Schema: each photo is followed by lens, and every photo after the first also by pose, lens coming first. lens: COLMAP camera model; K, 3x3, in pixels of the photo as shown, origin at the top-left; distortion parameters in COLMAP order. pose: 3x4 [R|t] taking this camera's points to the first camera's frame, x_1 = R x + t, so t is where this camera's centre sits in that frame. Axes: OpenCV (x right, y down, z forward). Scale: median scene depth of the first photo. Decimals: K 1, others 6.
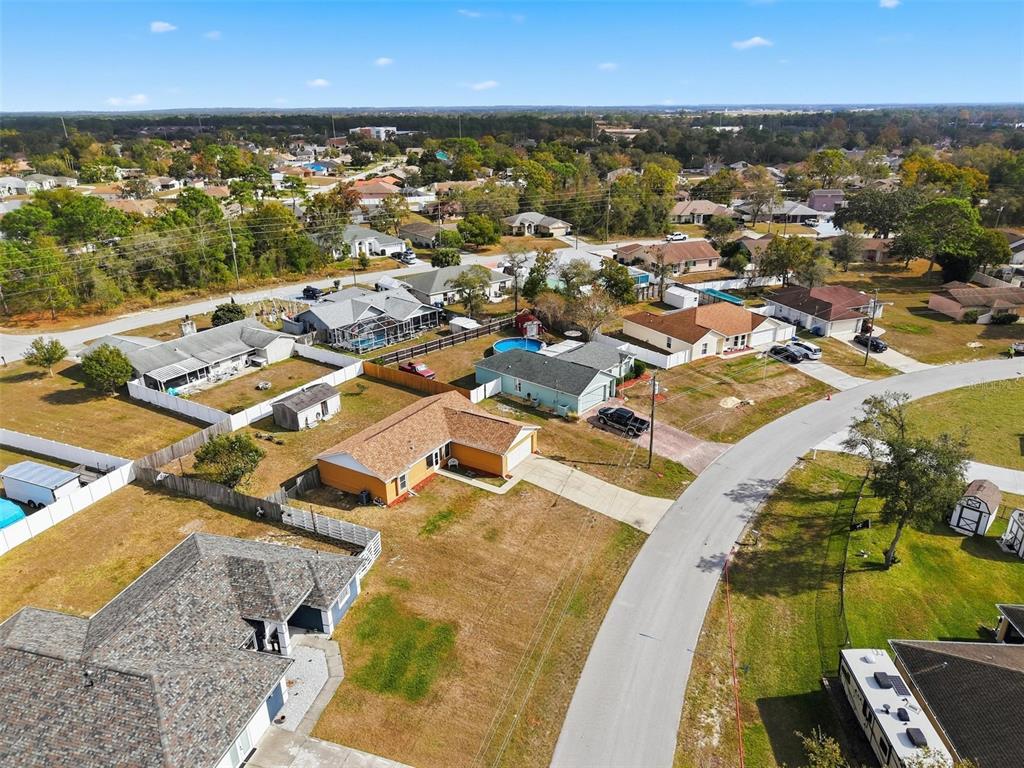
lens RADIAL K [[686.1, 0, 512.0], [0, 686.1, 384.0], [0, 0, 1]] dist [0.019678, -0.003307]
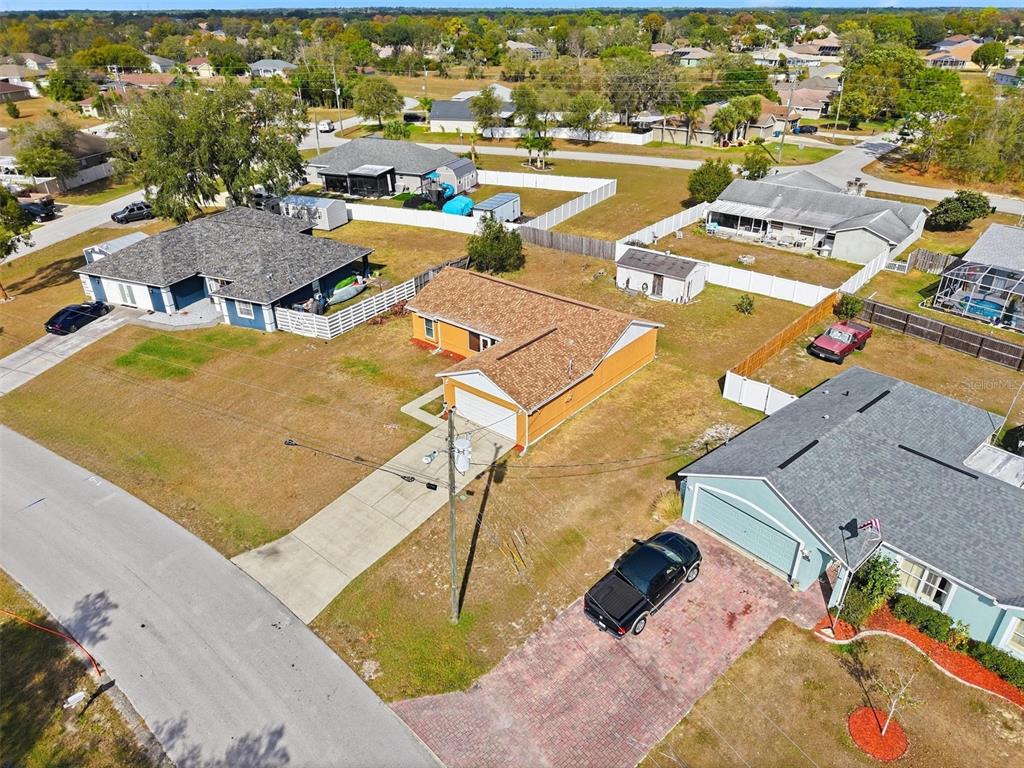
lens RADIAL K [[686.1, 0, 512.0], [0, 686.1, 384.0], [0, 0, 1]] dist [0.019678, -0.003307]
pose [[-0.144166, 0.481658, -0.864420, 0.573471], [-0.362584, 0.787081, 0.499035, -0.251140], [0.920733, 0.385369, 0.061171, 1.102471]]
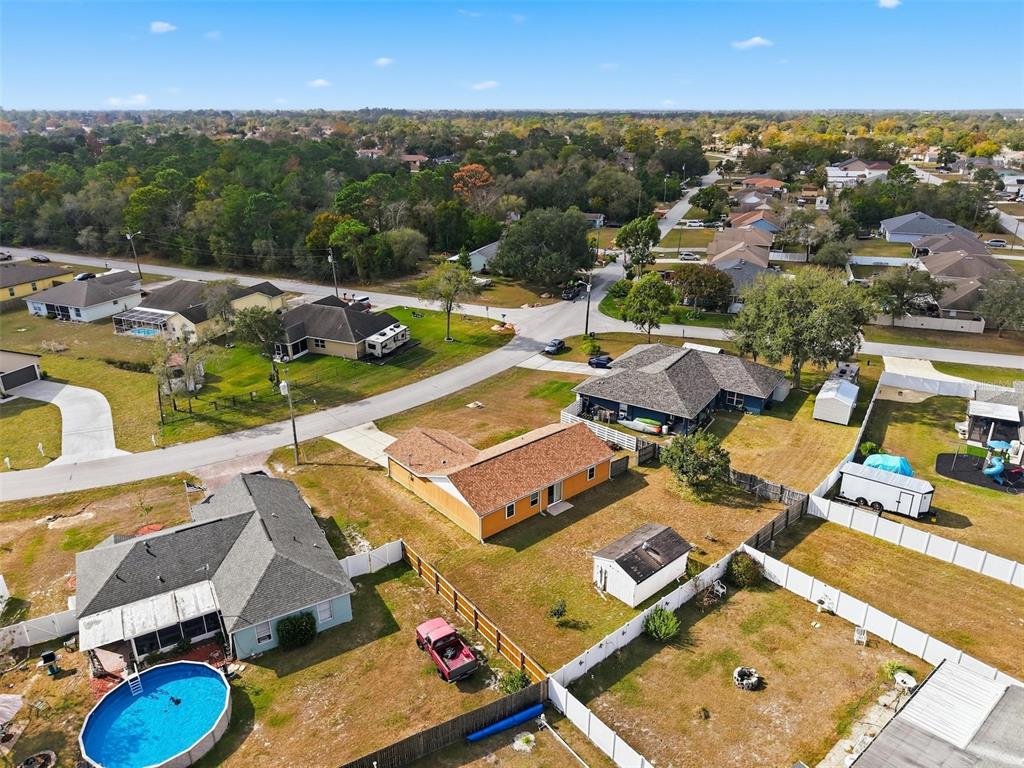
lens RADIAL K [[686.1, 0, 512.0], [0, 686.1, 384.0], [0, 0, 1]] dist [0.019678, -0.003307]
pose [[-0.947436, -0.108253, 0.301076, -0.479369], [0.129554, 0.730618, 0.670383, -0.730859], [-0.292543, 0.674150, -0.678189, 1.789783]]
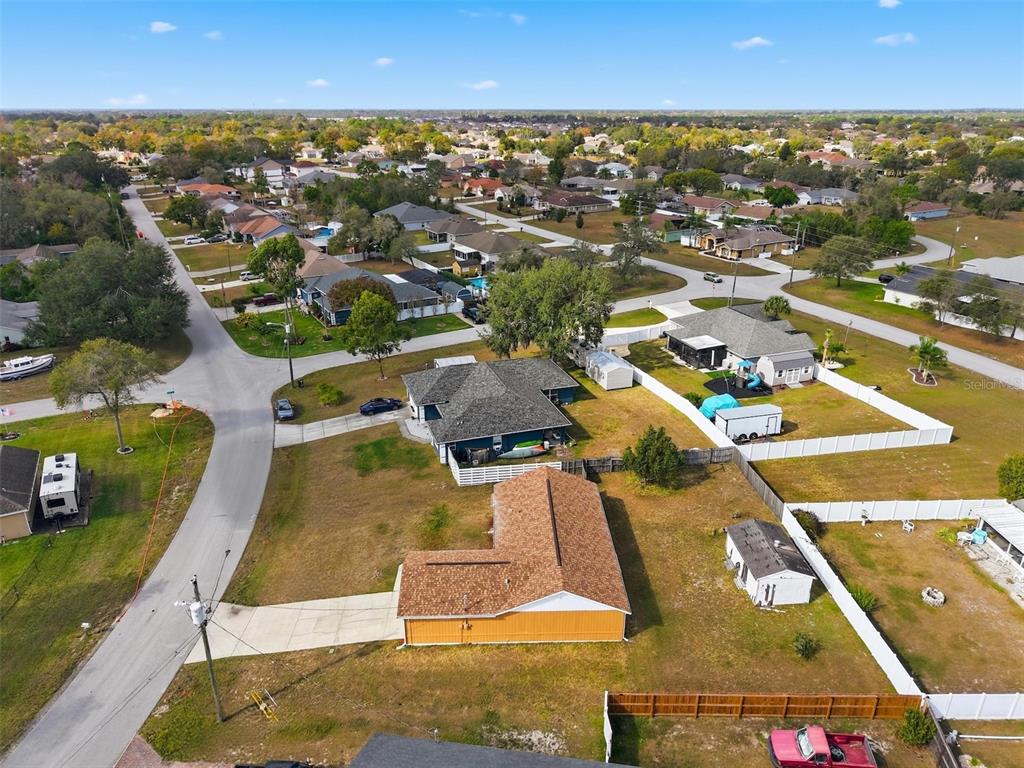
lens RADIAL K [[686.1, 0, 512.0], [0, 686.1, 384.0], [0, 0, 1]] dist [0.019678, -0.003307]
pose [[-0.838768, 0.207014, -0.503600, 0.269368], [-0.198946, 0.744436, 0.637366, -0.615497], [0.506842, 0.634791, -0.583225, 1.501725]]
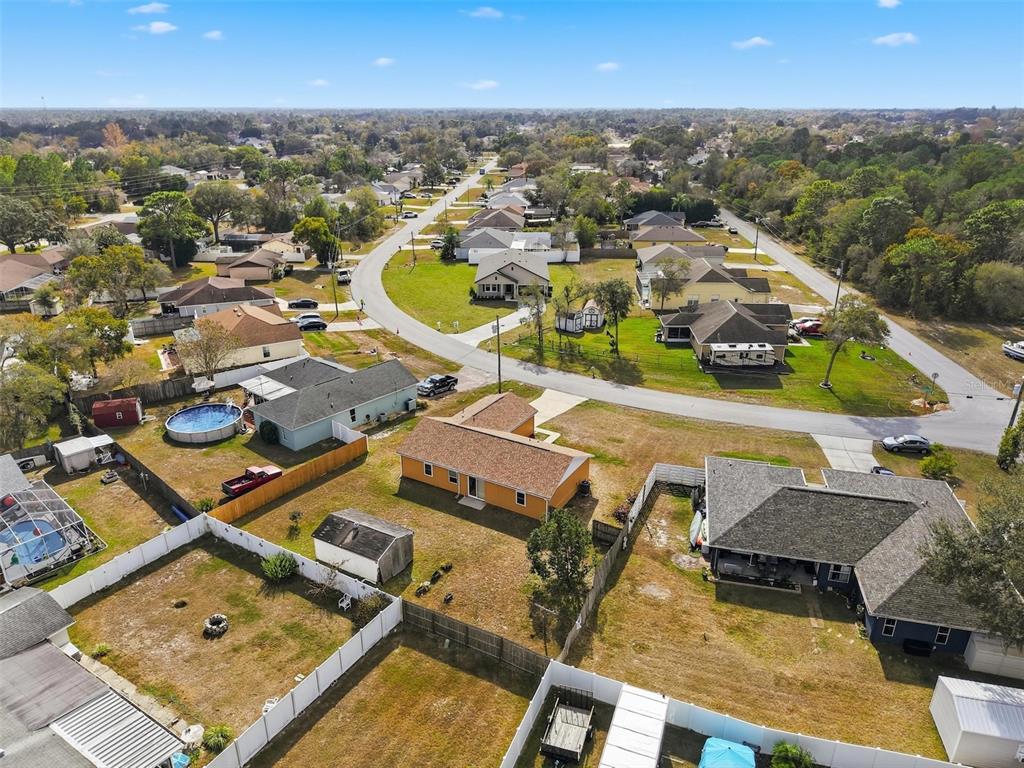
lens RADIAL K [[686.1, 0, 512.0], [0, 686.1, 384.0], [0, 0, 1]] dist [0.019678, -0.003307]
pose [[-0.006846, -0.368132, 0.929748, -1.145158], [0.369455, 0.863053, 0.344445, -0.375429], [-0.929223, 0.345859, 0.130100, 0.941997]]
